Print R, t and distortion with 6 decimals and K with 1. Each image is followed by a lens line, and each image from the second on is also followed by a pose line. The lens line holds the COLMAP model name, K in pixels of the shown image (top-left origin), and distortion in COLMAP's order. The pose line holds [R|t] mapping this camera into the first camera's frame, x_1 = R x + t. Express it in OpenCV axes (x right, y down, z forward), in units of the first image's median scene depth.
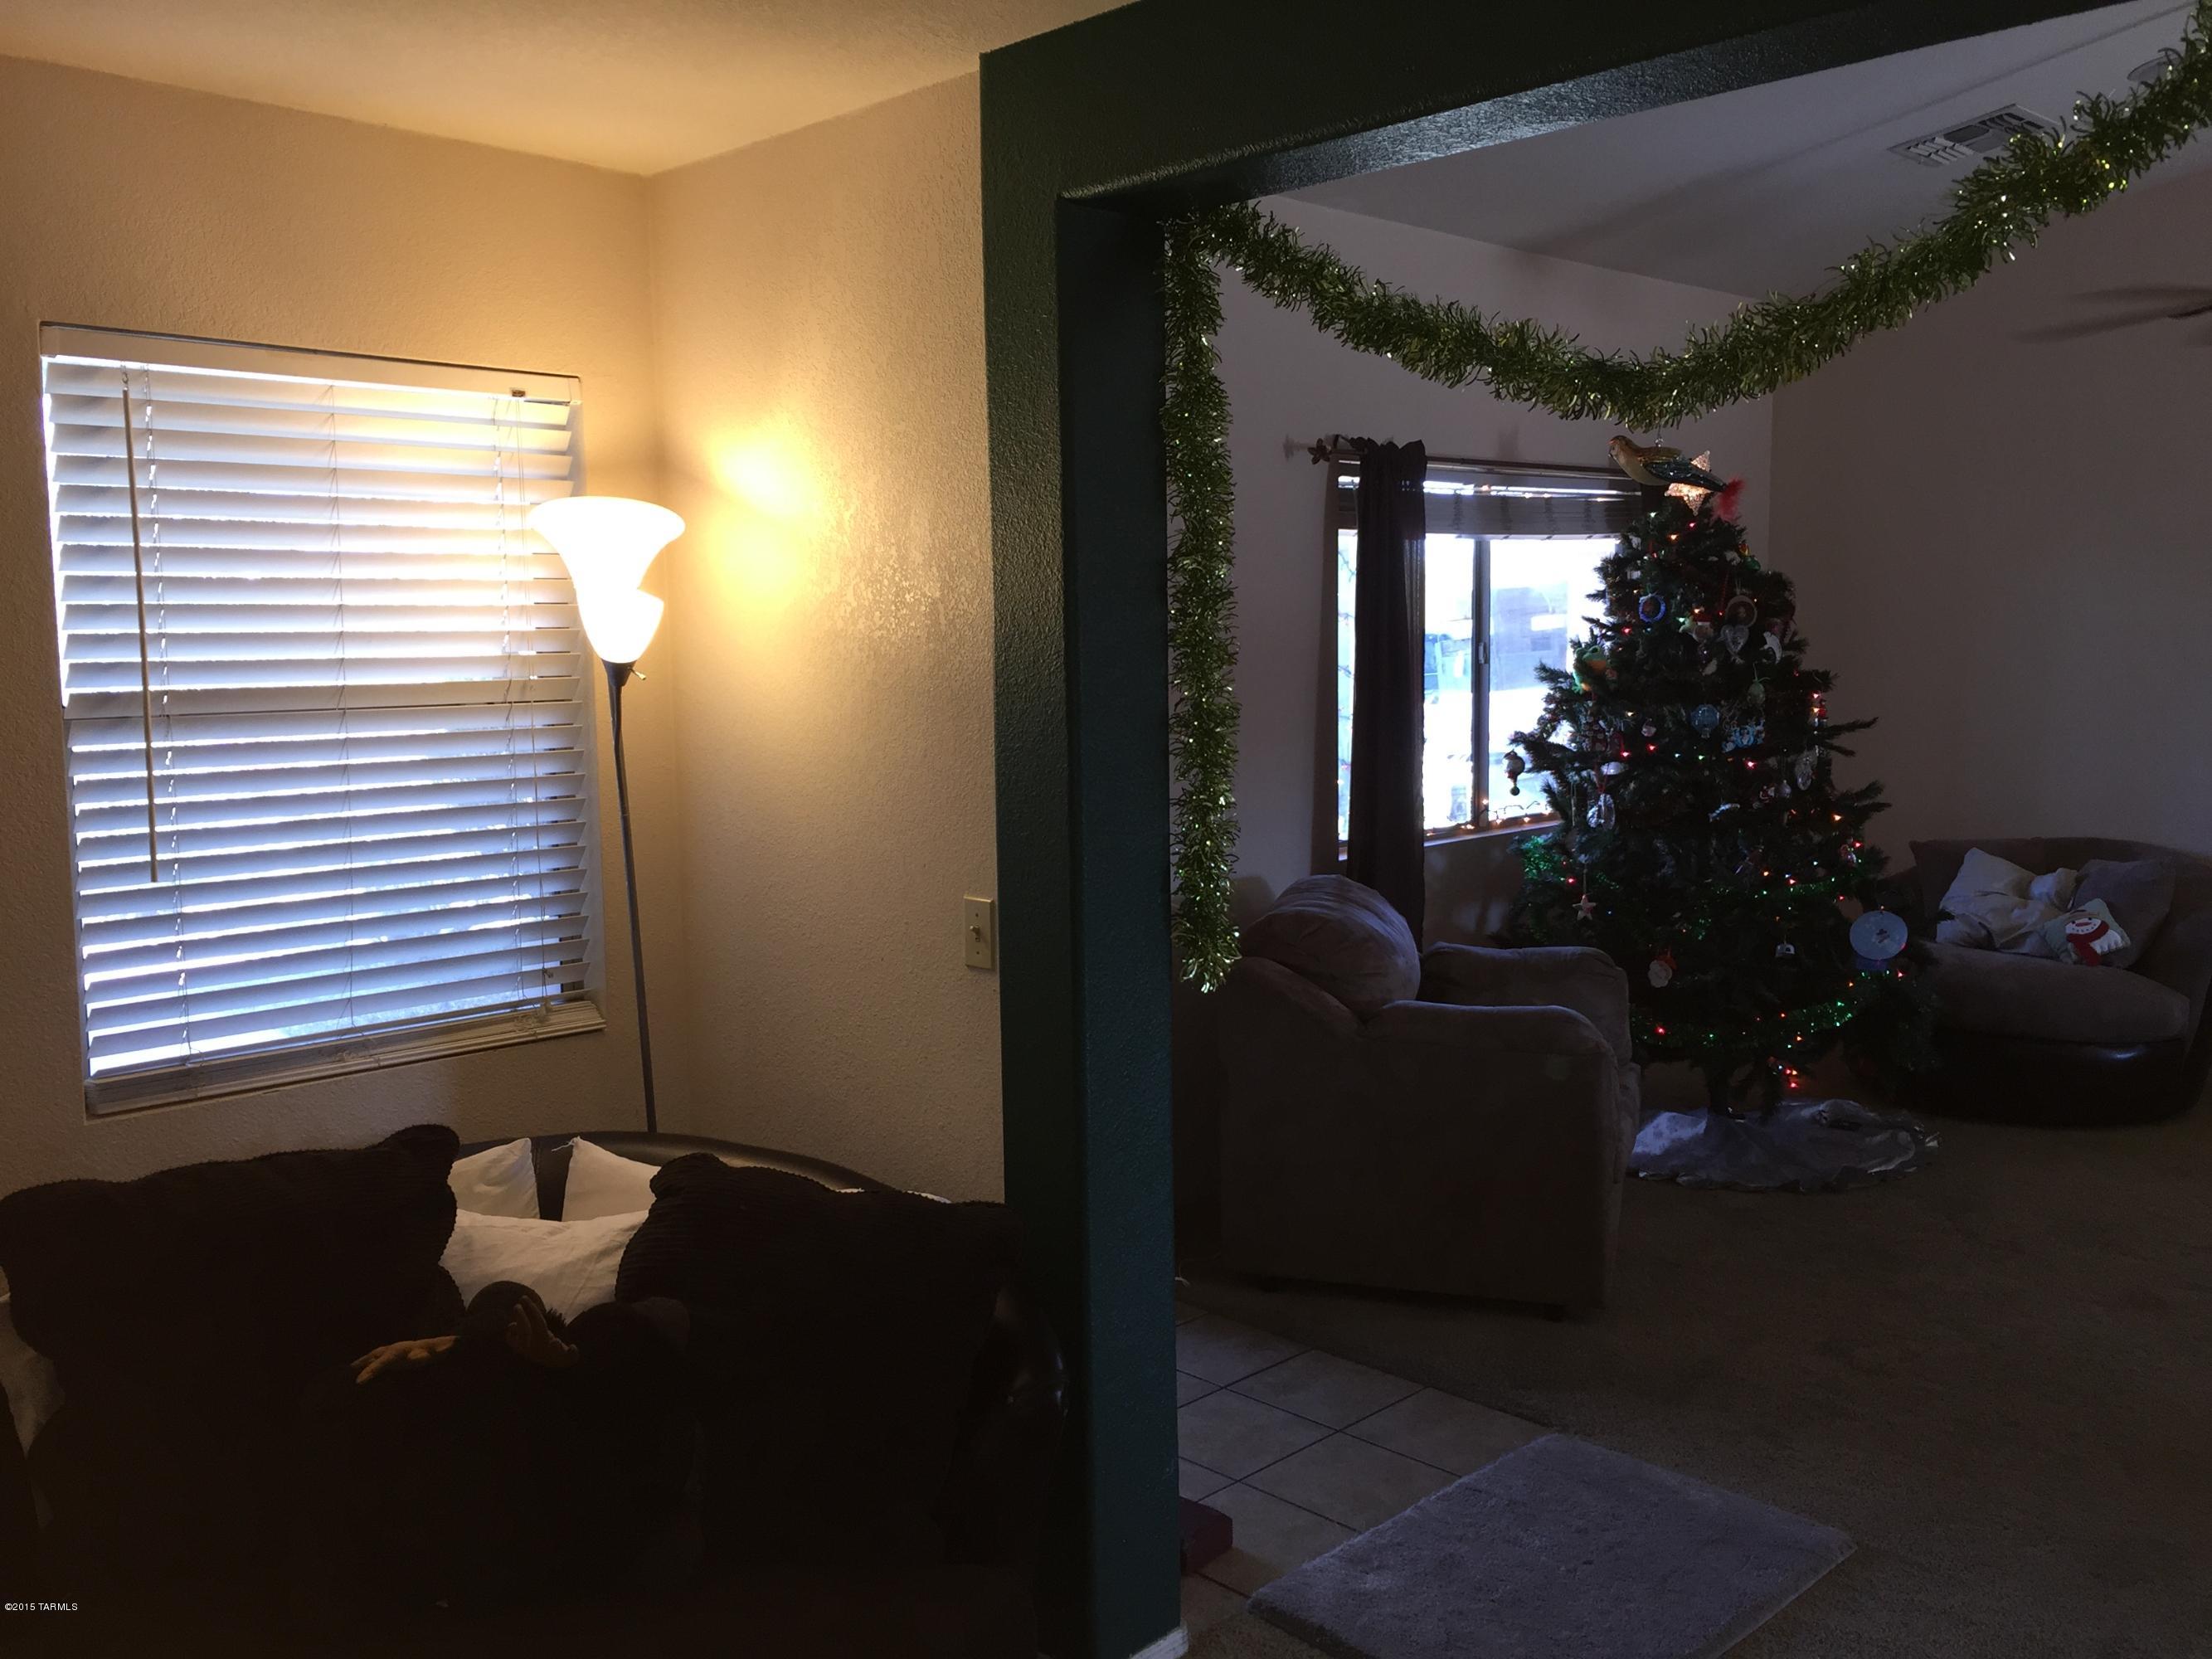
lens RADIAL K [[1863.2, 0, 1106.0], [0, 1863.2, 829.5], [0, 0, 1]] dist [0.004933, -0.003482]
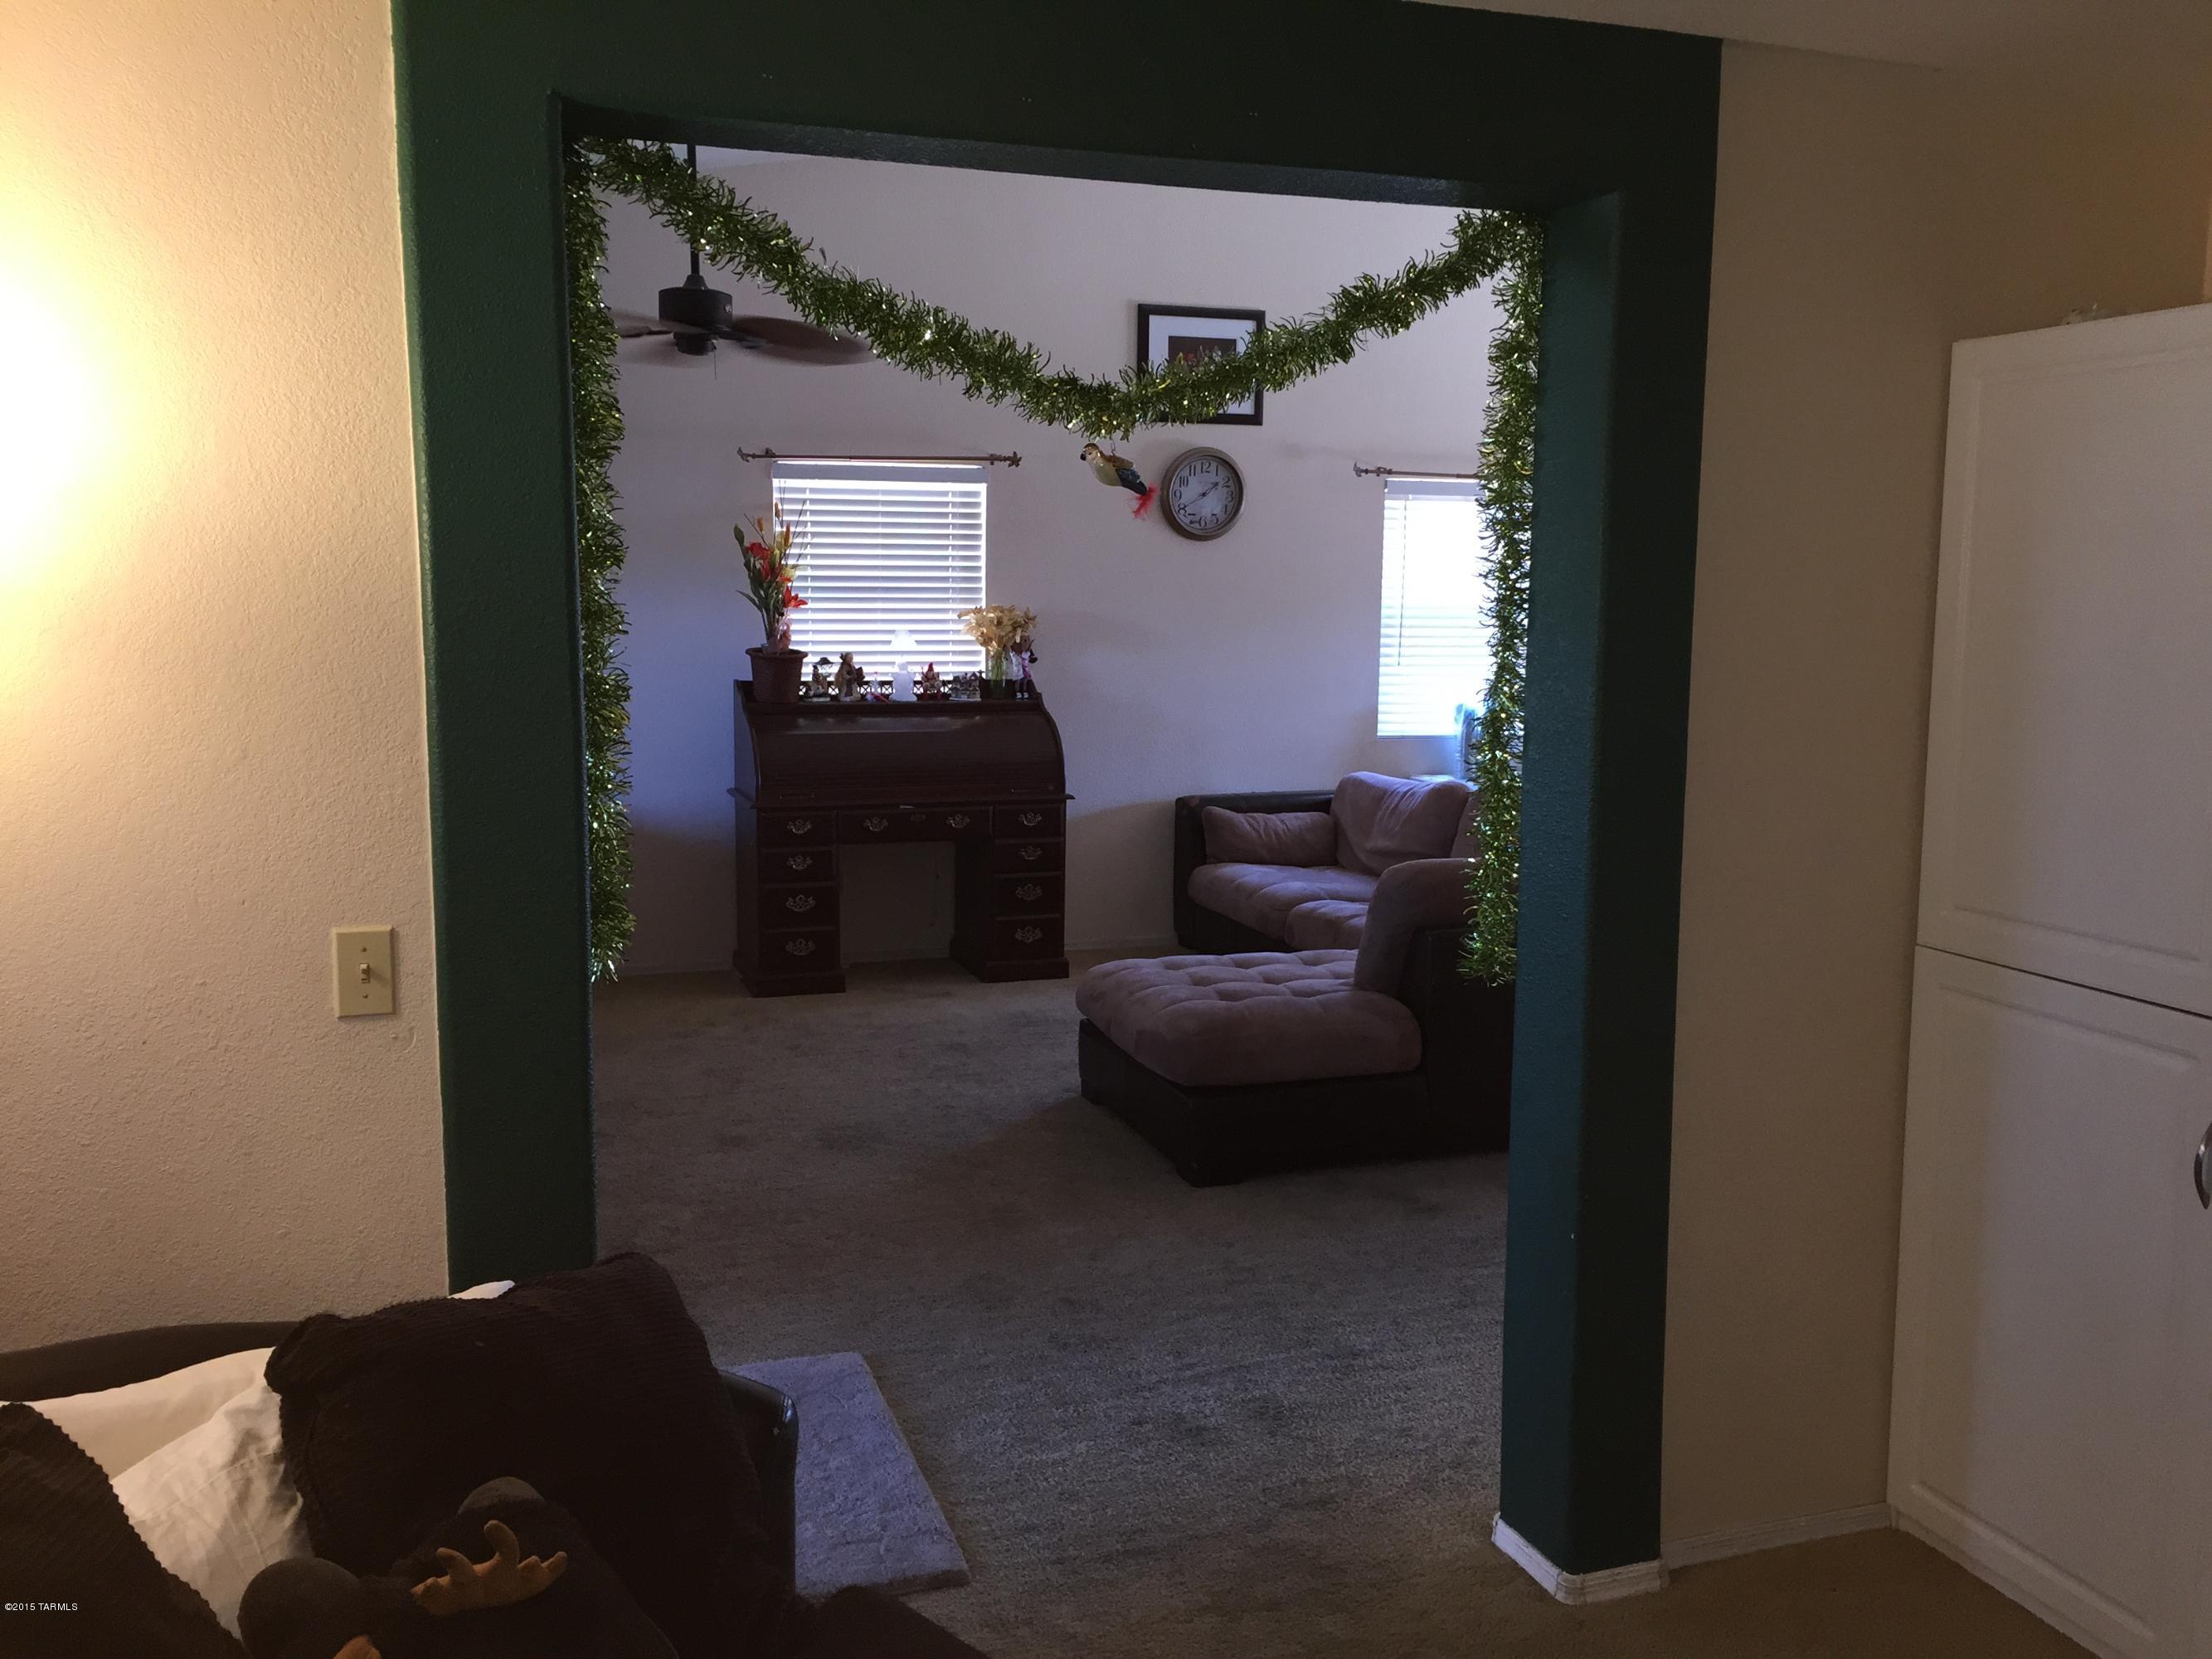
lens RADIAL K [[1863.2, 0, 1106.0], [0, 1863.2, 829.5], [0, 0, 1]] dist [0.004933, -0.003482]
pose [[0.428707, -0.107031, 0.897081, -0.771624], [0.091921, 0.992972, 0.074544, -0.042230], [-0.898755, 0.050503, 0.435532, 0.424027]]
